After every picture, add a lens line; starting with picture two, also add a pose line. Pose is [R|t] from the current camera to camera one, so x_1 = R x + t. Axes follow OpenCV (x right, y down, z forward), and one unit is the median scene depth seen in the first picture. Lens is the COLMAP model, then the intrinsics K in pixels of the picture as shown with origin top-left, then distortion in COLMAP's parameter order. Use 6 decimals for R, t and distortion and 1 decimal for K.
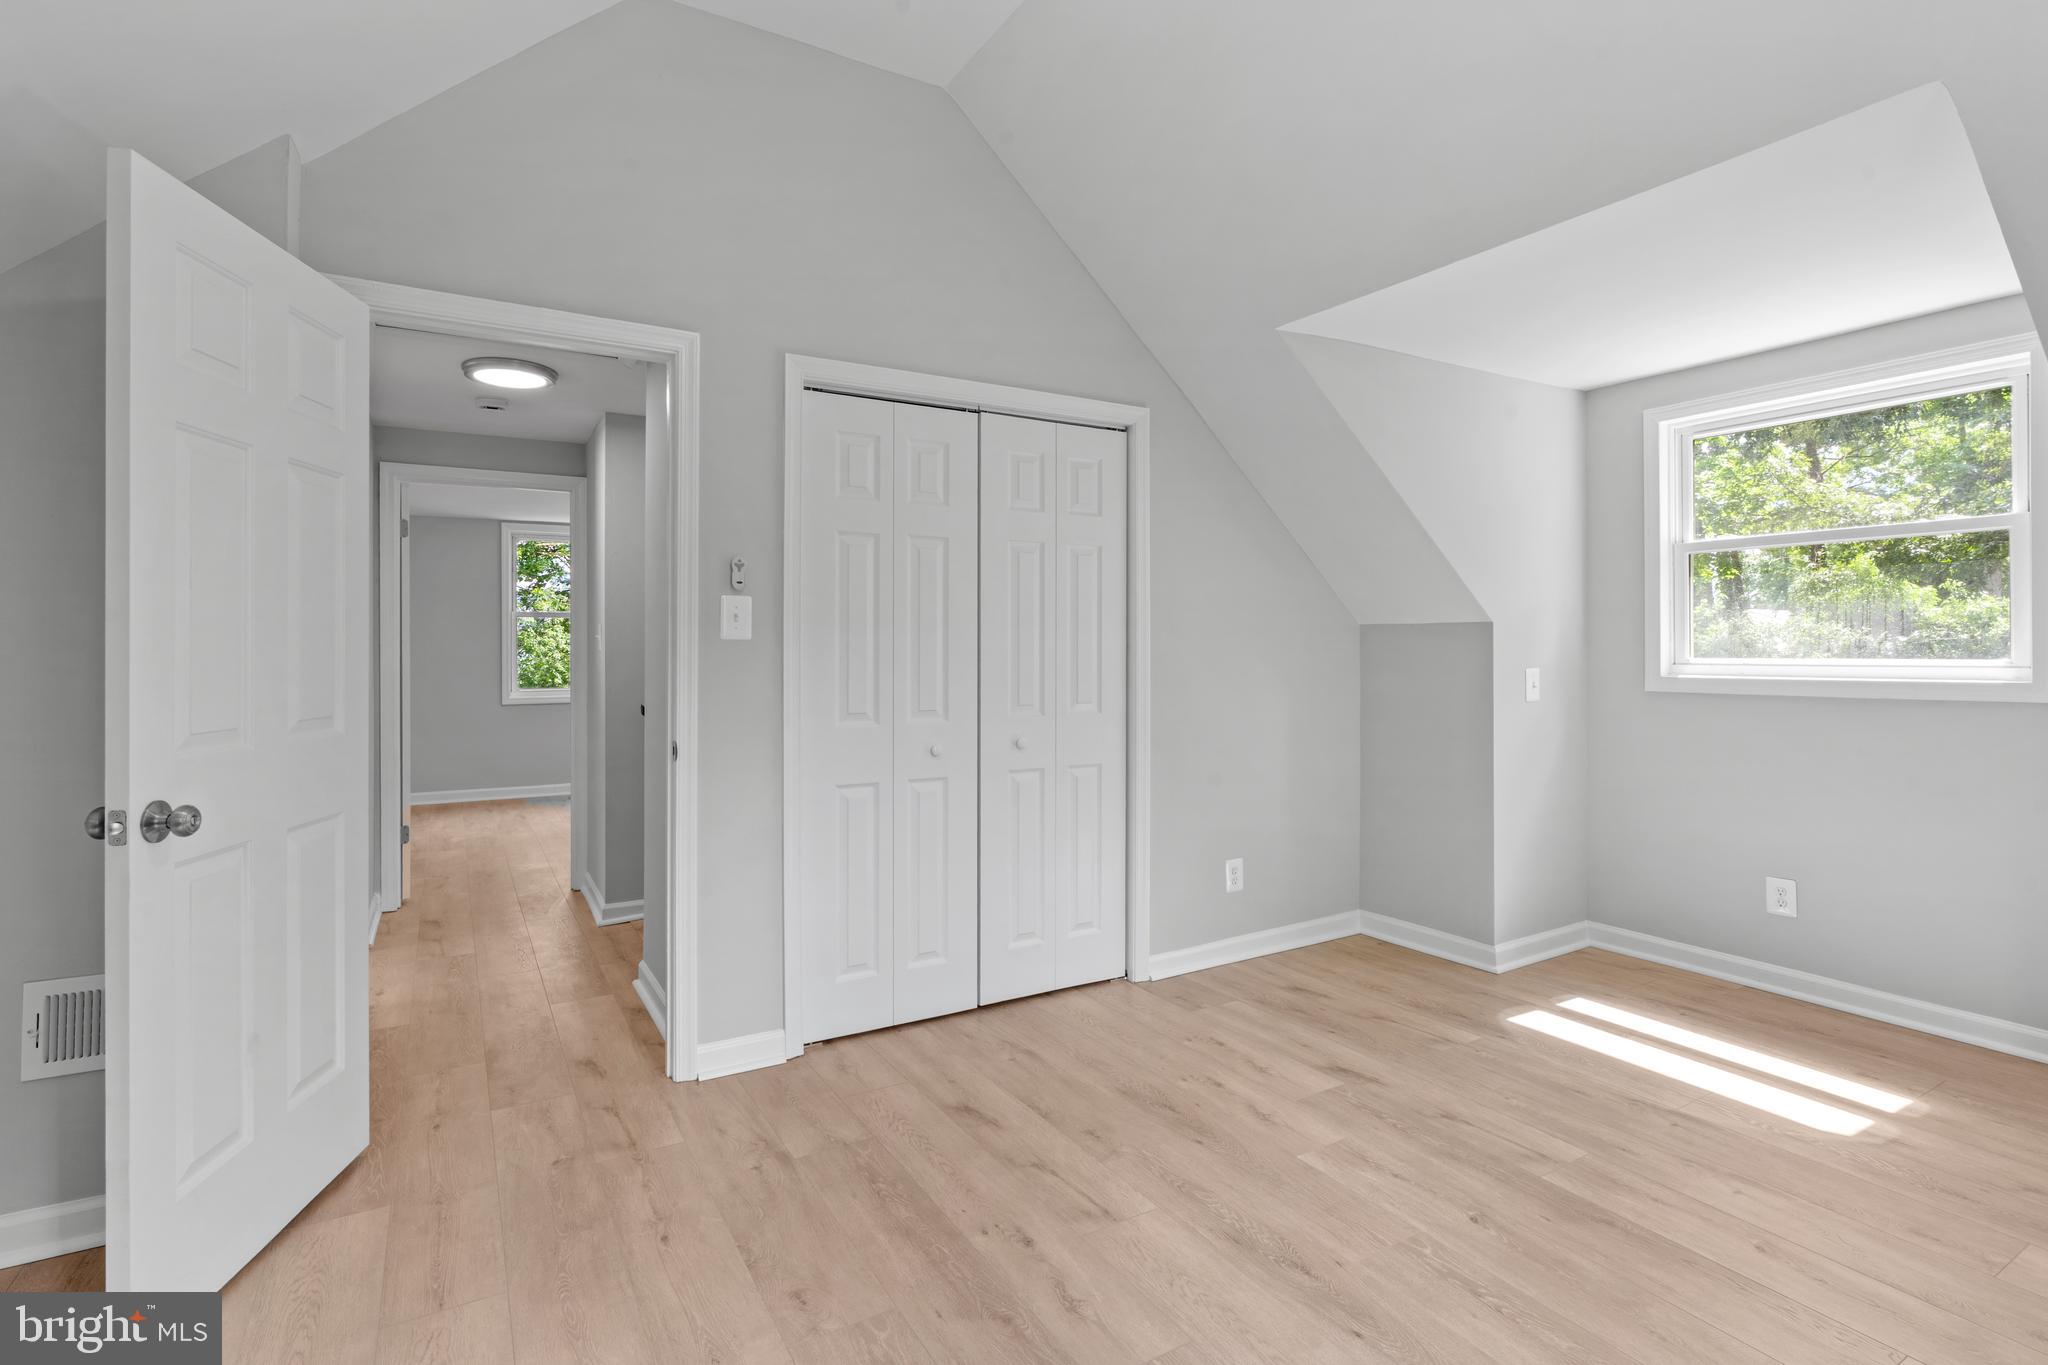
lens RADIAL K [[968.5, 0, 1024.5], [0, 968.5, 635.2], [0, 0, 1]] dist [-0.007714, 0.000311]
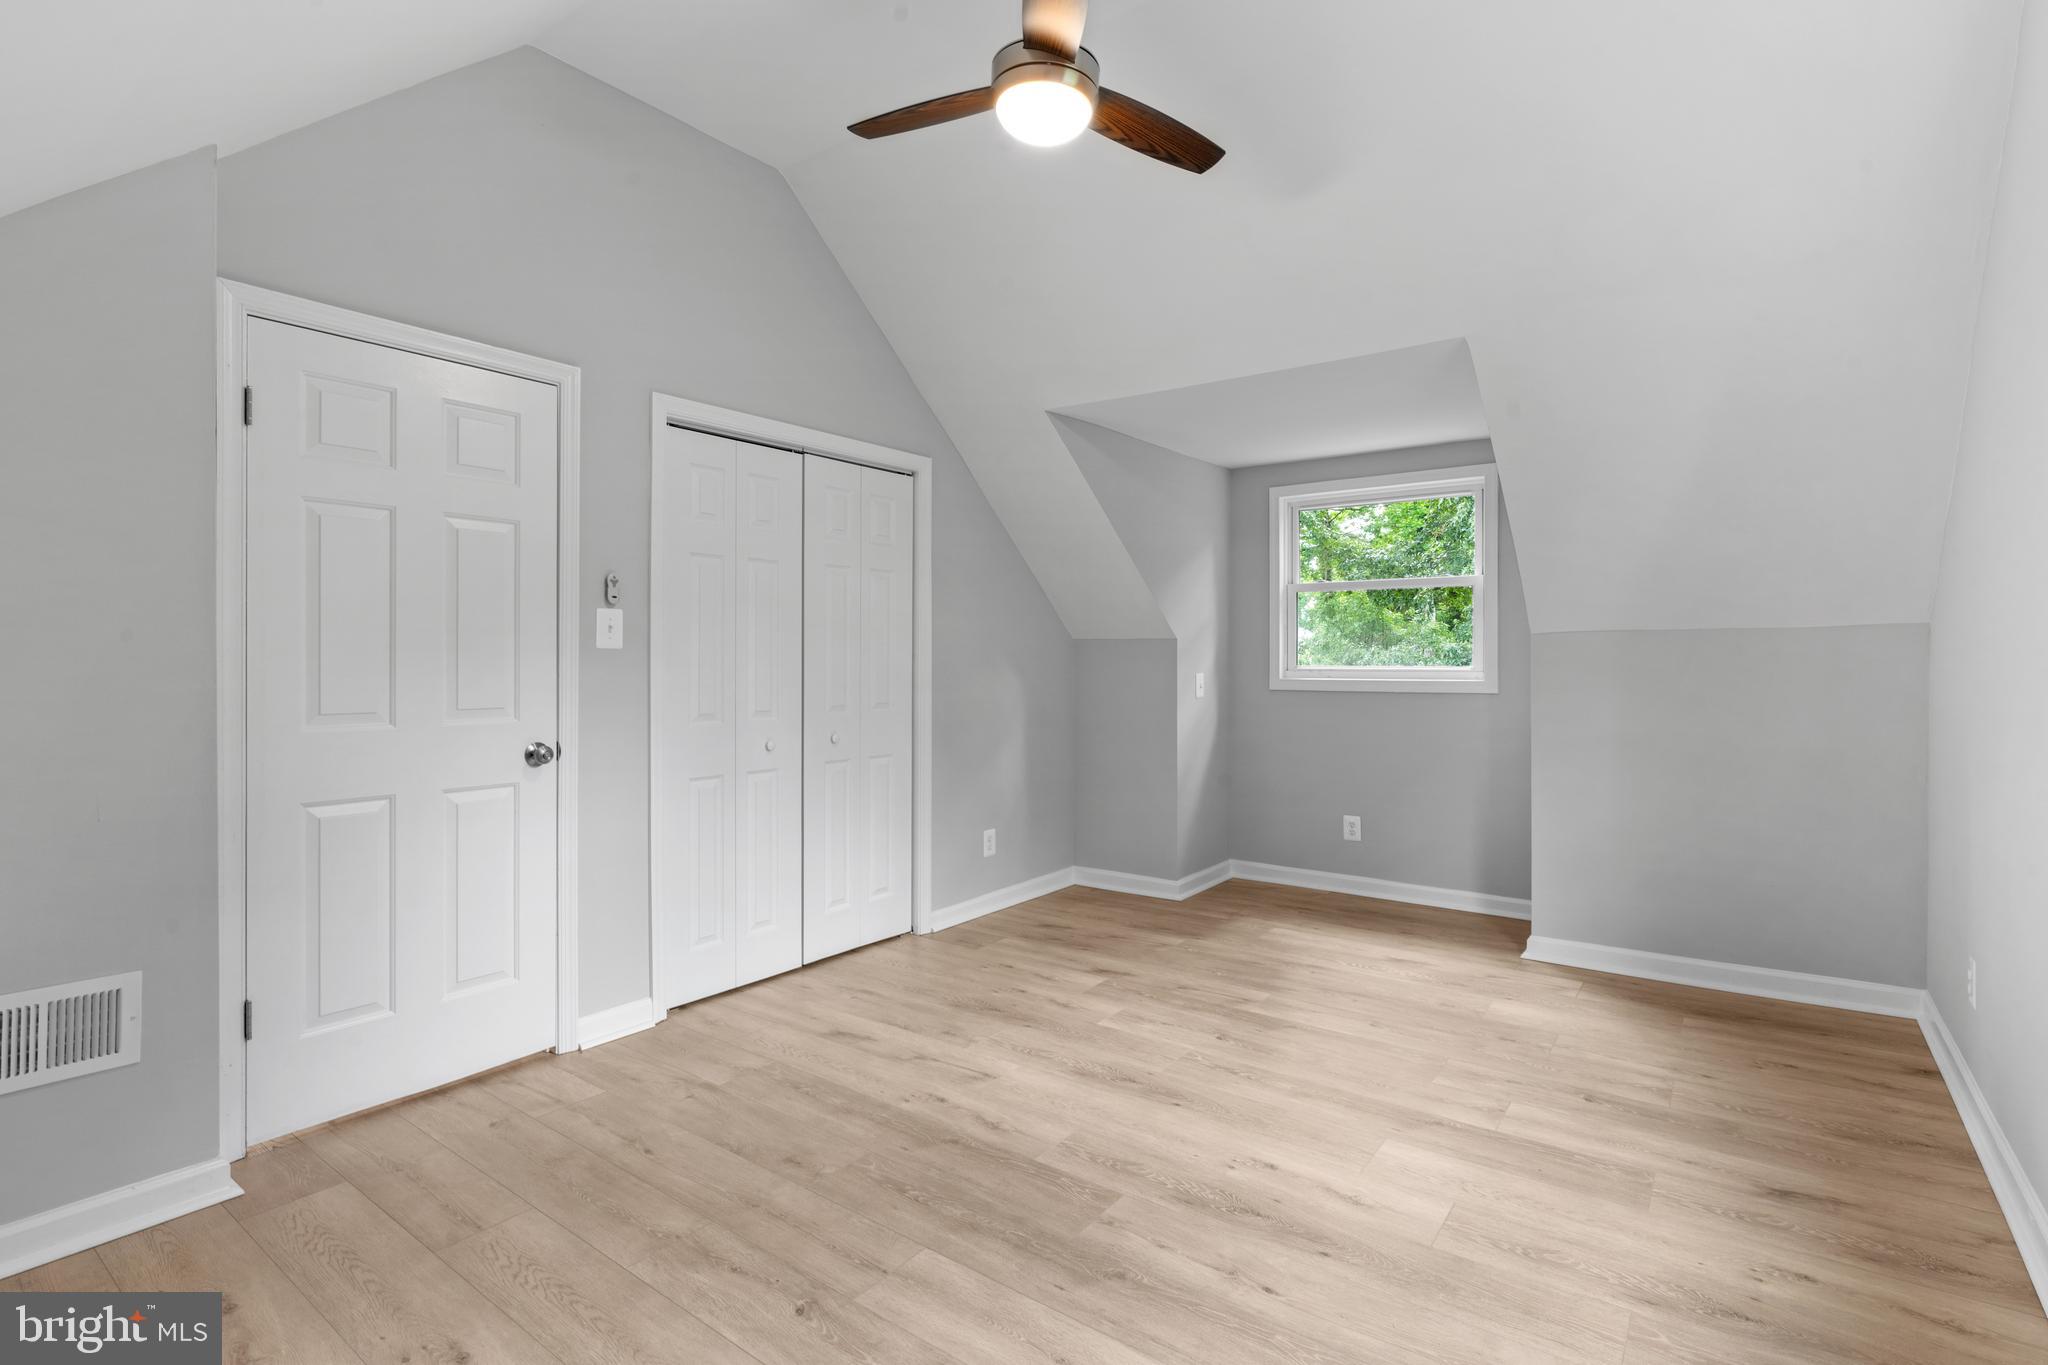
lens RADIAL K [[968.5, 0, 1024.5], [0, 968.5, 635.2], [0, 0, 1]] dist [-0.007714, 0.000311]
pose [[0.923259, 0.012285, 0.383981, -0.283109], [-0.008957, 0.999905, -0.010454, -0.003336], [-0.384073, 0.006212, 0.923282, -0.198040]]
